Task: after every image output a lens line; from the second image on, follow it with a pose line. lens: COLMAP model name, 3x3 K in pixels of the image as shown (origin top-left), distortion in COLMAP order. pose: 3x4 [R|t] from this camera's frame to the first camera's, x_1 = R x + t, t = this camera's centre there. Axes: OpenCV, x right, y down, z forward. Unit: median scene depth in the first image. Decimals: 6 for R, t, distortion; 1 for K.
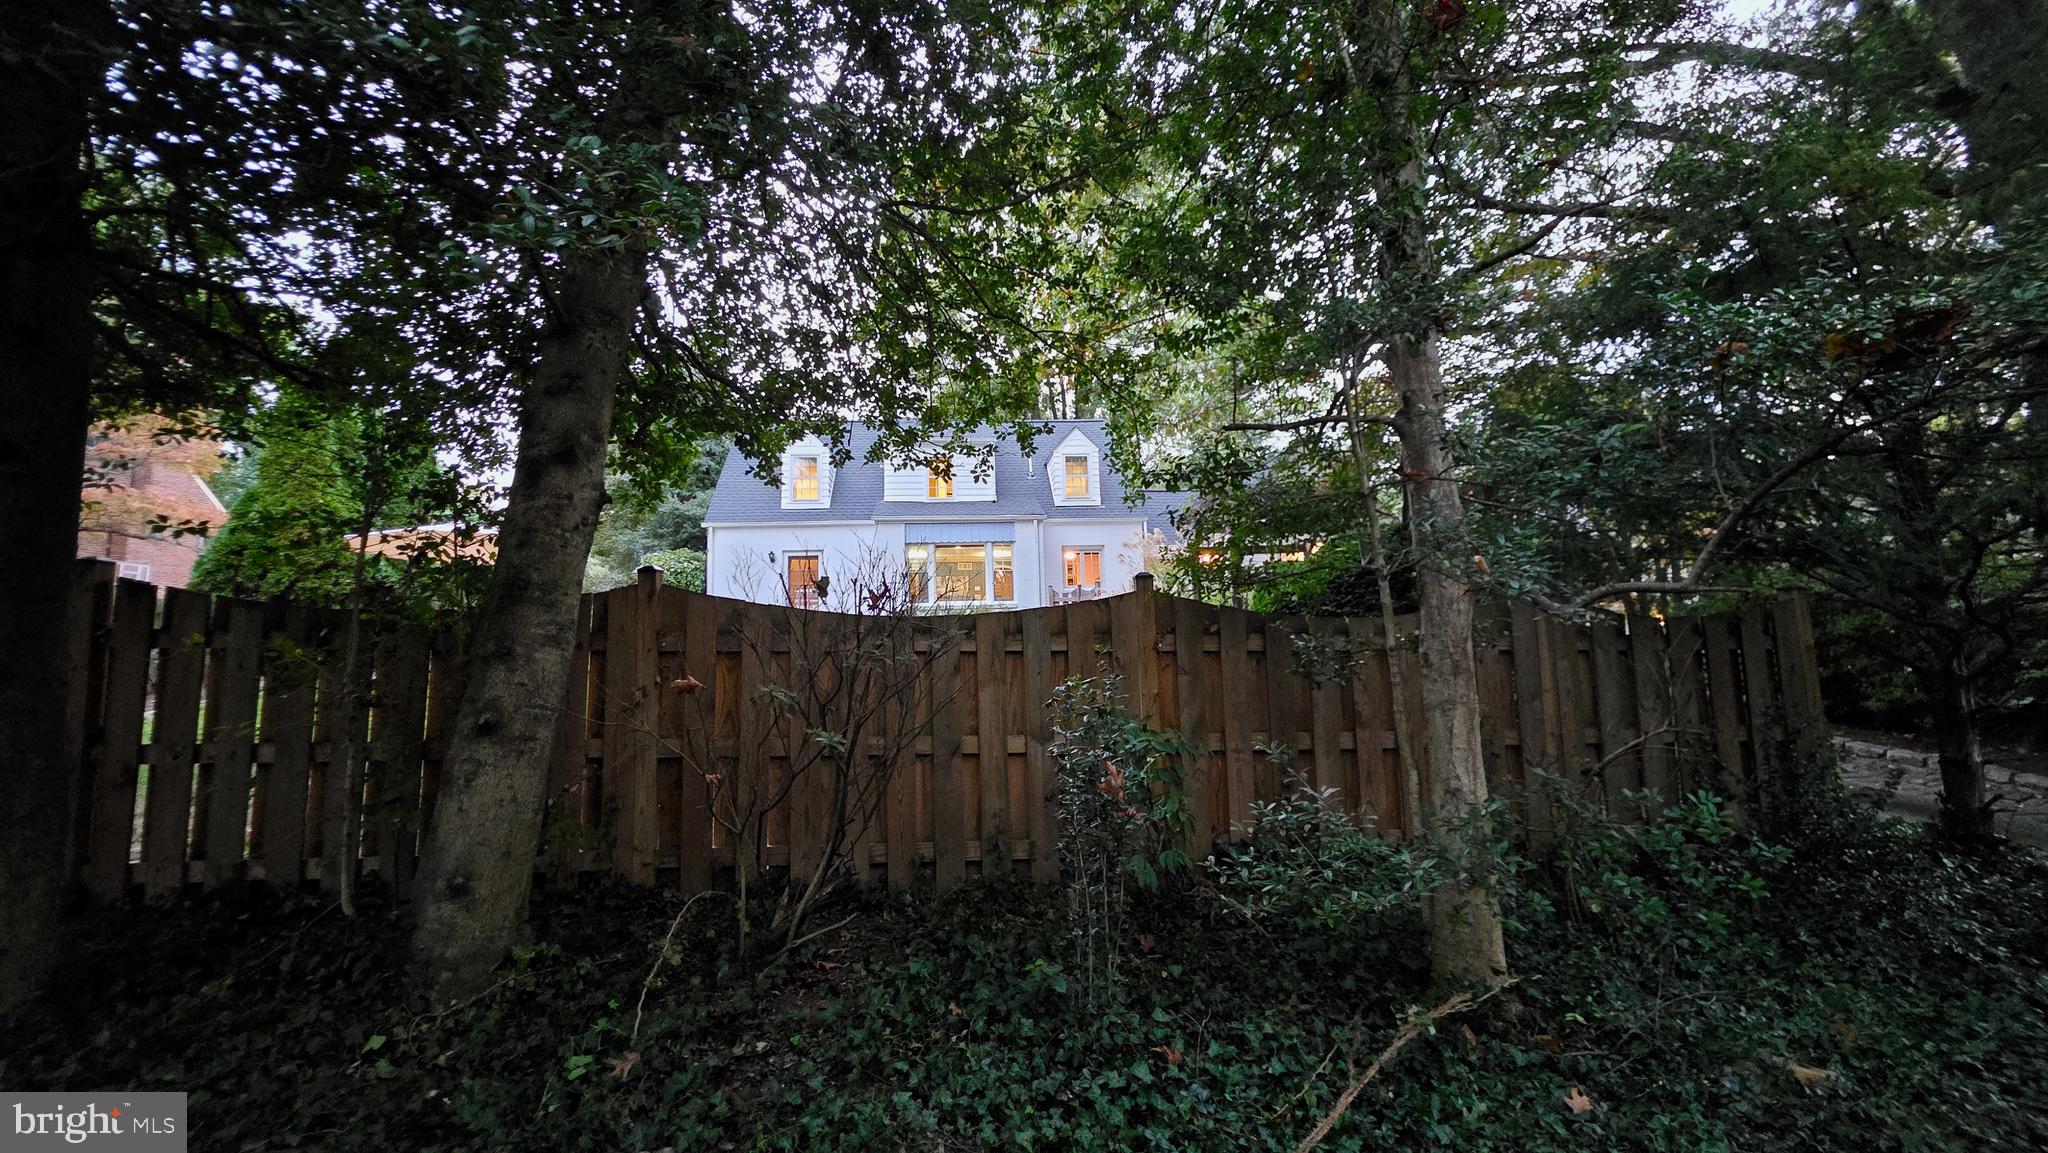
lens RADIAL K [[819.4, 0, 1020.6], [0, 819.4, 571.0], [0, 0, 1]] dist [0.000734, -0.000100]
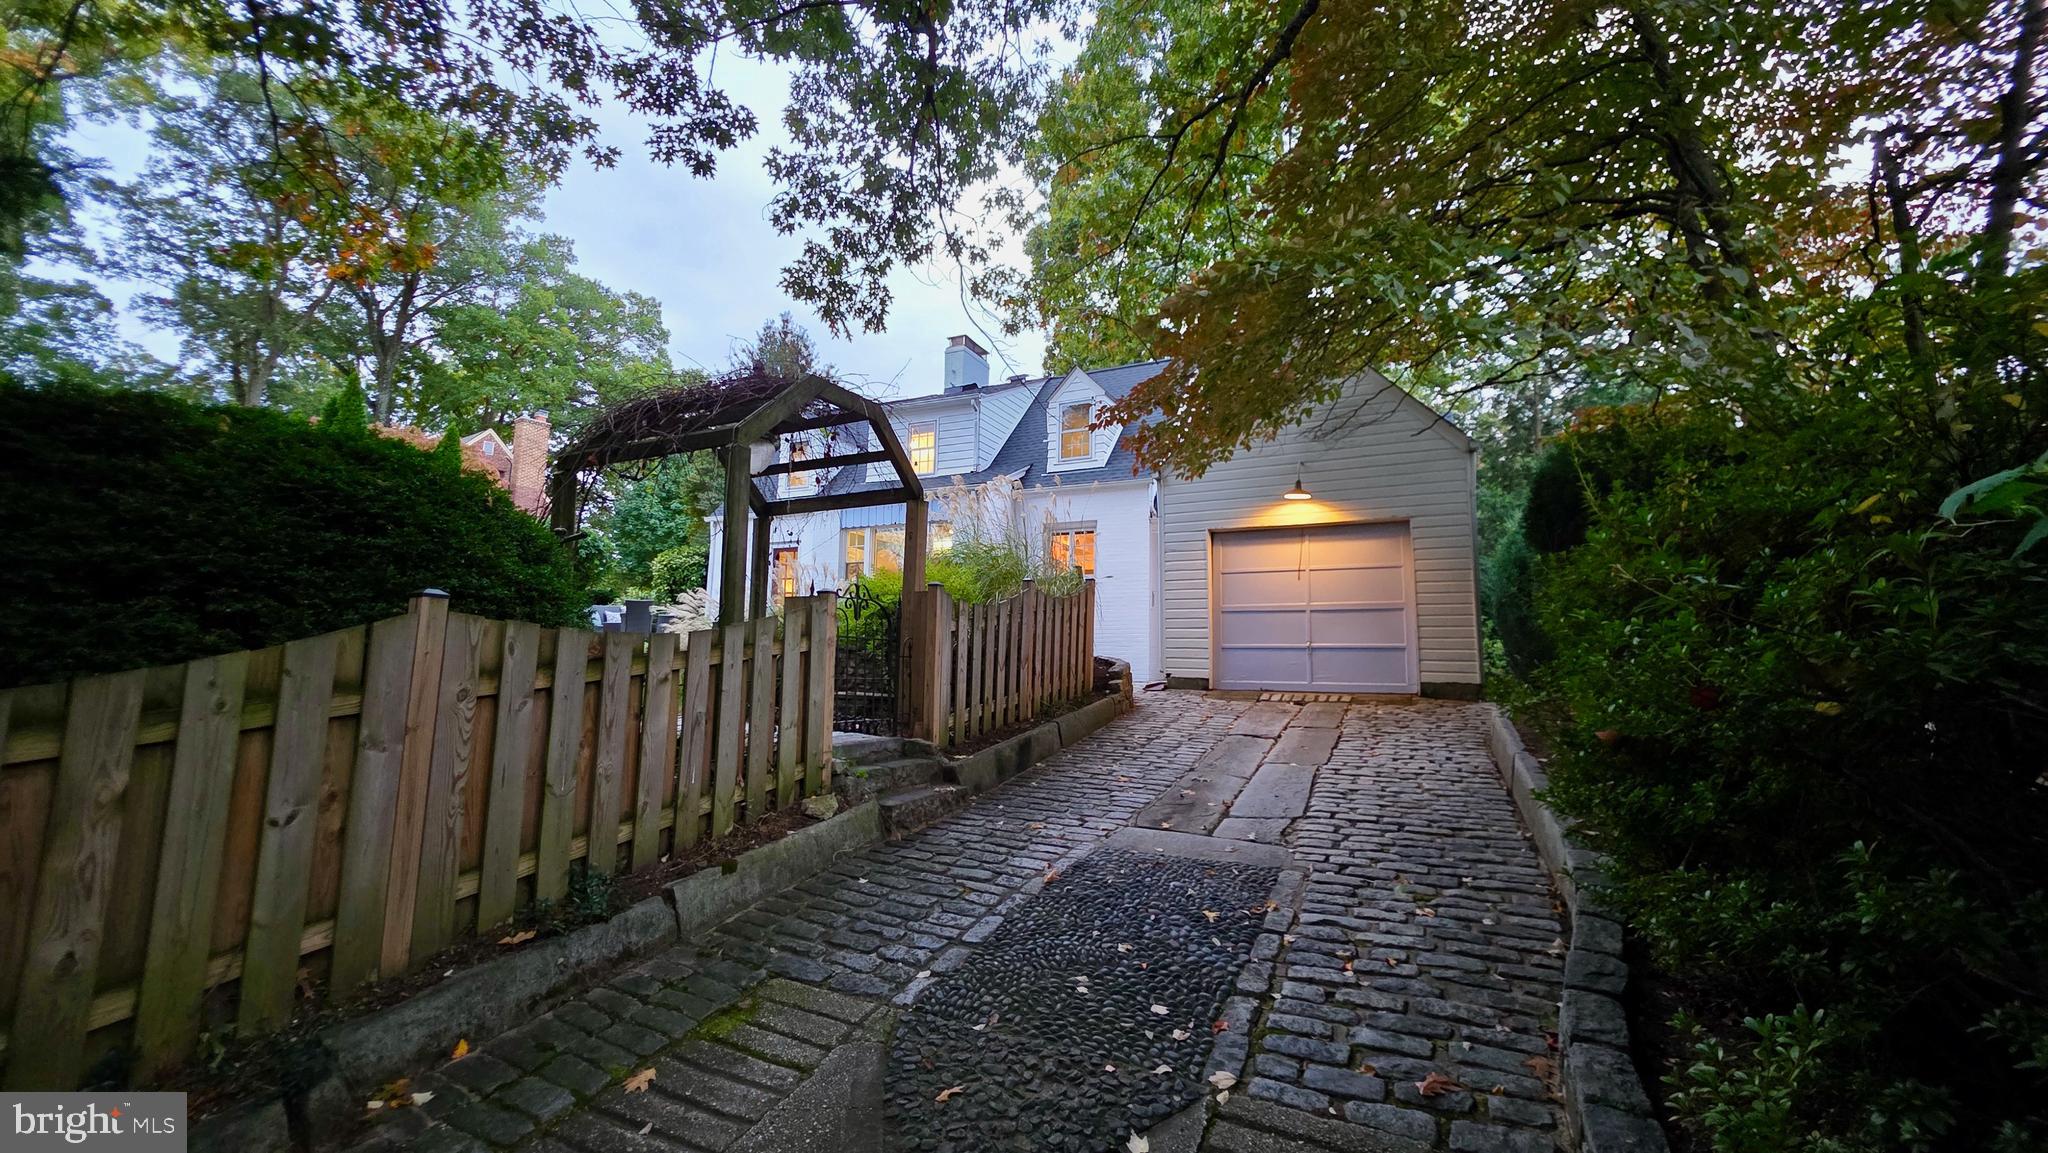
lens RADIAL K [[822.6, 0, 1019.7], [0, 822.6, 566.0], [0, 0, 1]] dist [0.000387, -0.000527]
pose [[0.852390, -0.020510, -0.522505, 0.431128], [0.012588, 0.999746, -0.018707, 0.022320], [0.522755, 0.009368, 0.852431, 0.340330]]
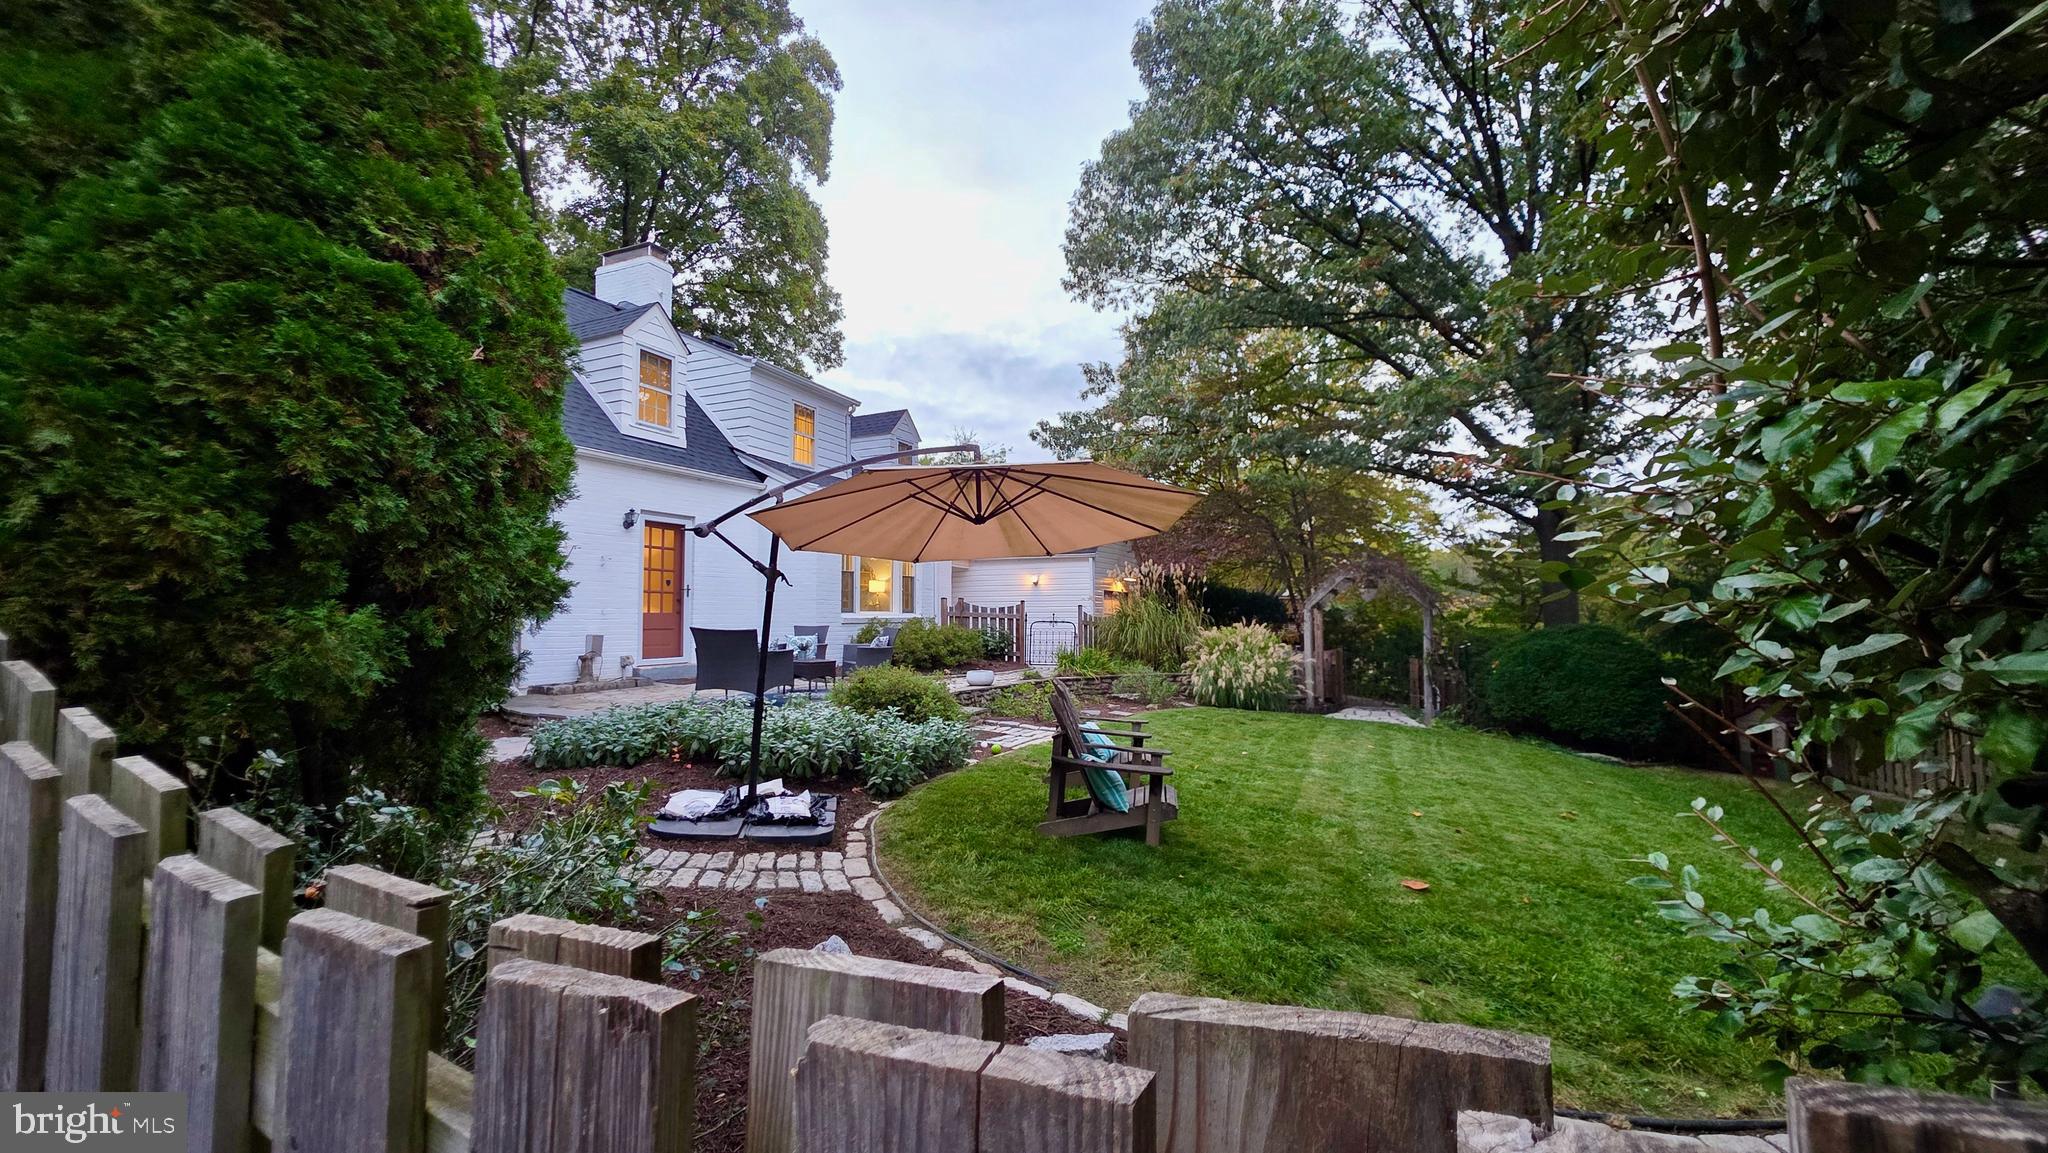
lens RADIAL K [[819.4, 0, 1020.6], [0, 819.4, 571.0], [0, 0, 1]] dist [0.000734, -0.000100]
pose [[0.499705, 0.079472, 0.862542, -0.631865], [-0.107839, 0.993743, -0.029085, 0.006007], [-0.859456, -0.078482, 0.505149, 0.460268]]
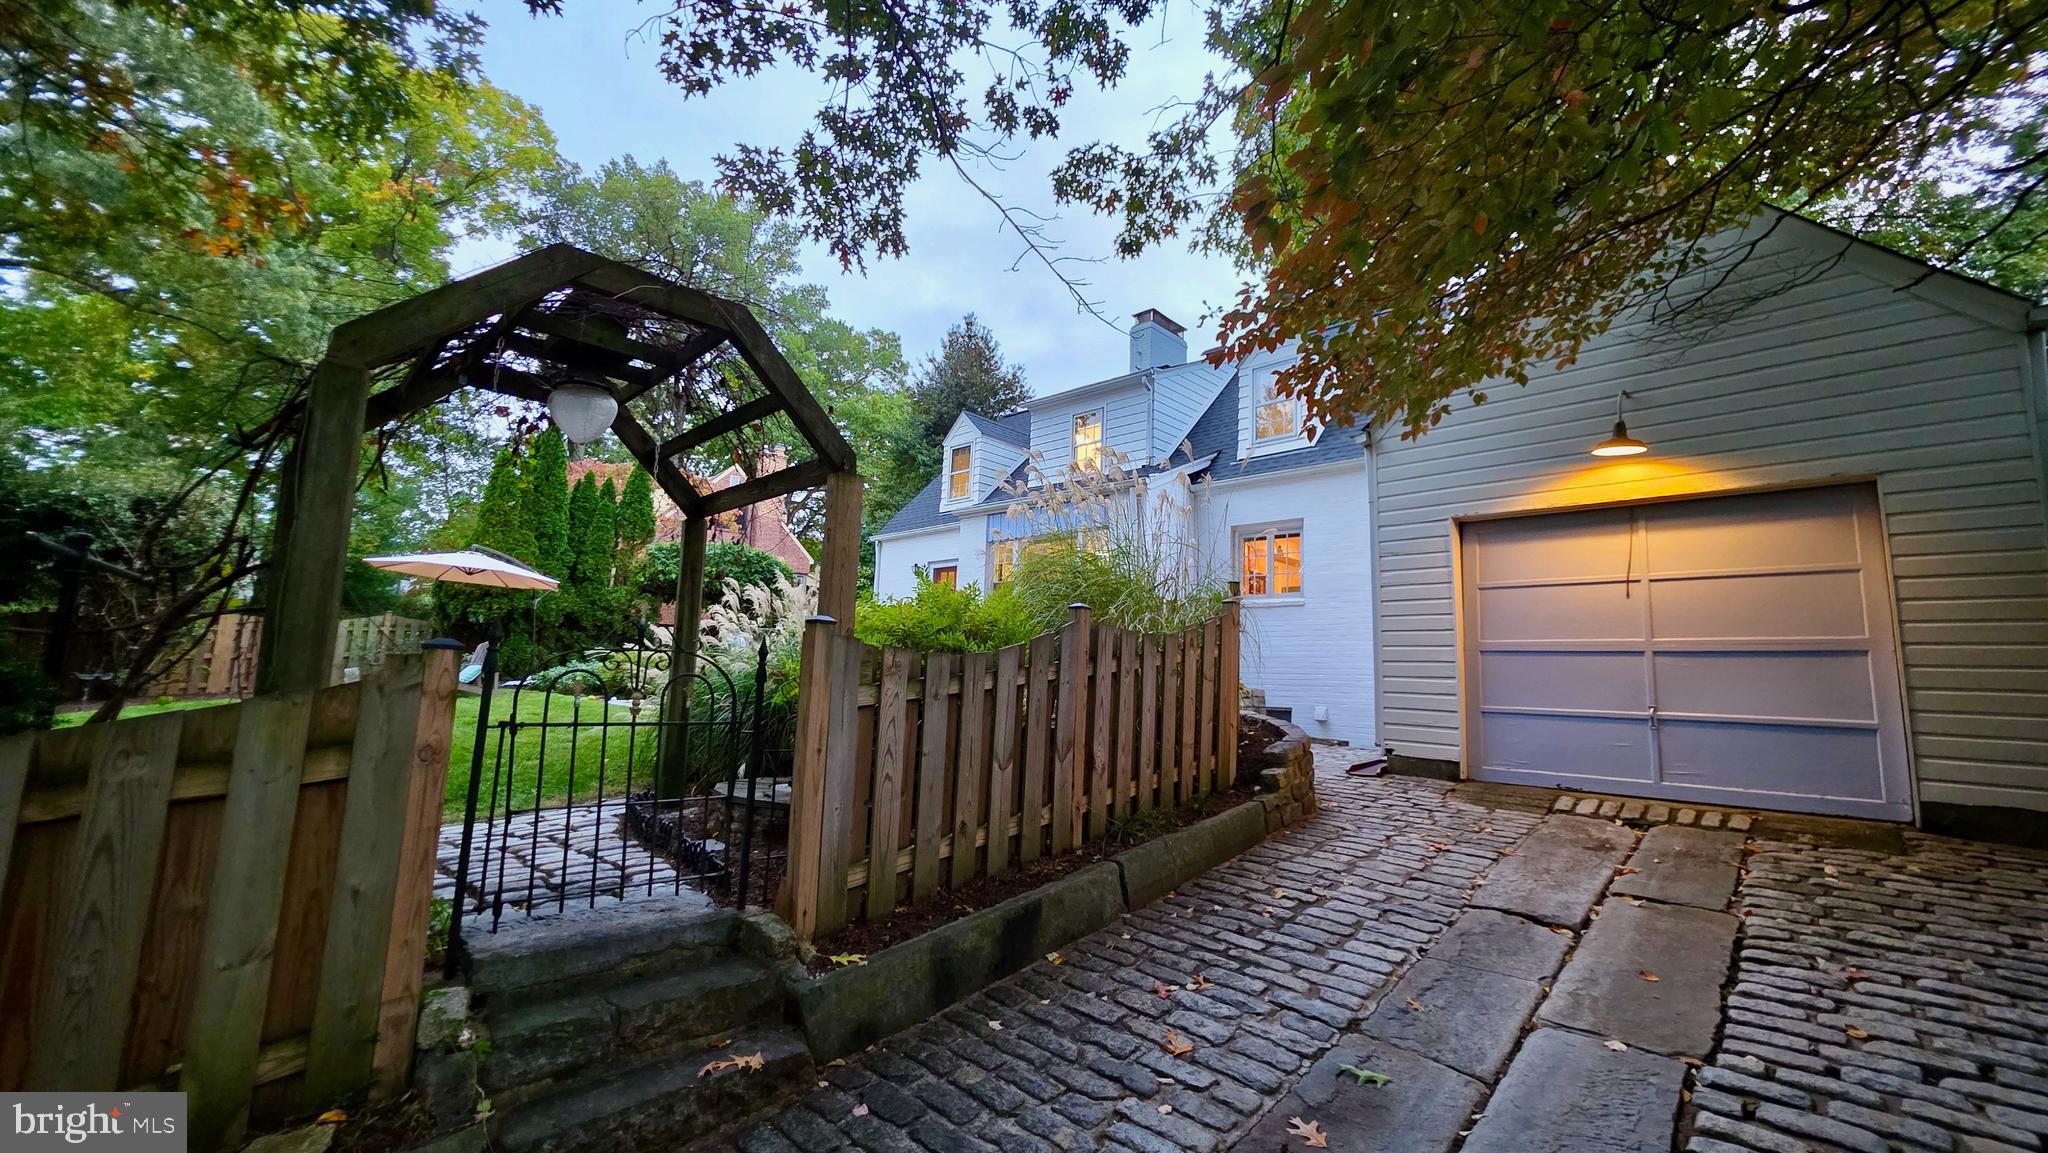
lens RADIAL K [[822.6, 0, 1019.7], [0, 822.6, 566.0], [0, 0, 1]] dist [0.000387, -0.000527]
pose [[0.645194, -0.052983, -0.762179, 0.395430], [0.025211, 0.998526, -0.048071, 0.020866], [0.763602, 0.011800, 0.645579, 0.515177]]
